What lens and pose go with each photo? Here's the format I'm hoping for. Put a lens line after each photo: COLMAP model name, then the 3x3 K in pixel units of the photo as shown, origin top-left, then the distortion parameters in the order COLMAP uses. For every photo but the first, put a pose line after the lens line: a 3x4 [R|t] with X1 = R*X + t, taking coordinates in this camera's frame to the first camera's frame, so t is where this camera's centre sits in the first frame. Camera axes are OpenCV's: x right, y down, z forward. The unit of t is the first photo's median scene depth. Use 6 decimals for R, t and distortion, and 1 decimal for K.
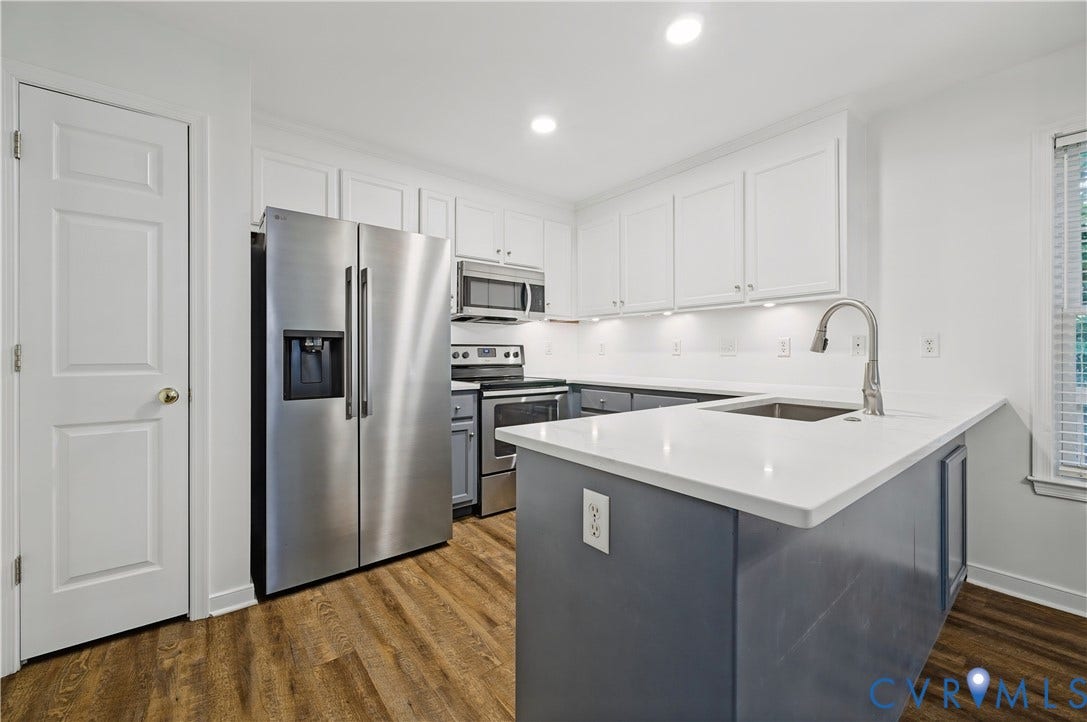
lens RADIAL K [[435.1, 0, 545.5], [0, 435.1, 352.7], [0, 0, 1]] dist [-0.001231, 0.000059]
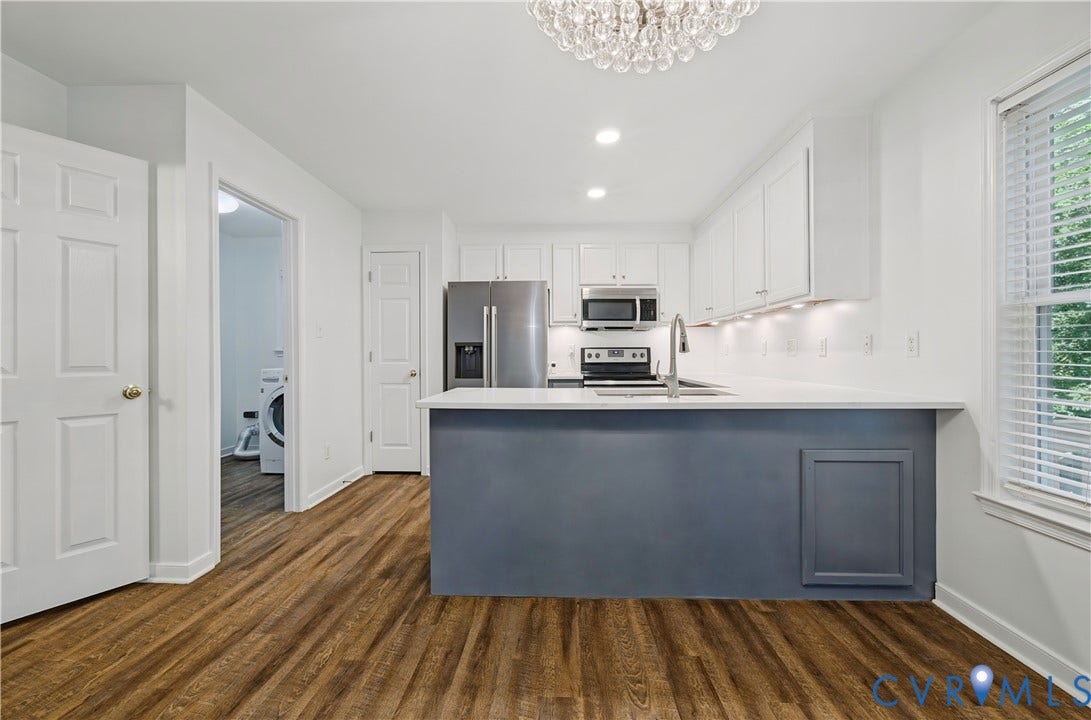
lens RADIAL K [[439.8, 0, 545.5], [0, 439.8, 360.0], [0, 0, 1]] dist [-0.001084, -0.000142]
pose [[0.753795, 0.005798, -0.657084, 0.706049], [0.003280, 0.999915, 0.012586, 0.001789], [0.657102, -0.011643, 0.753712, -0.166811]]
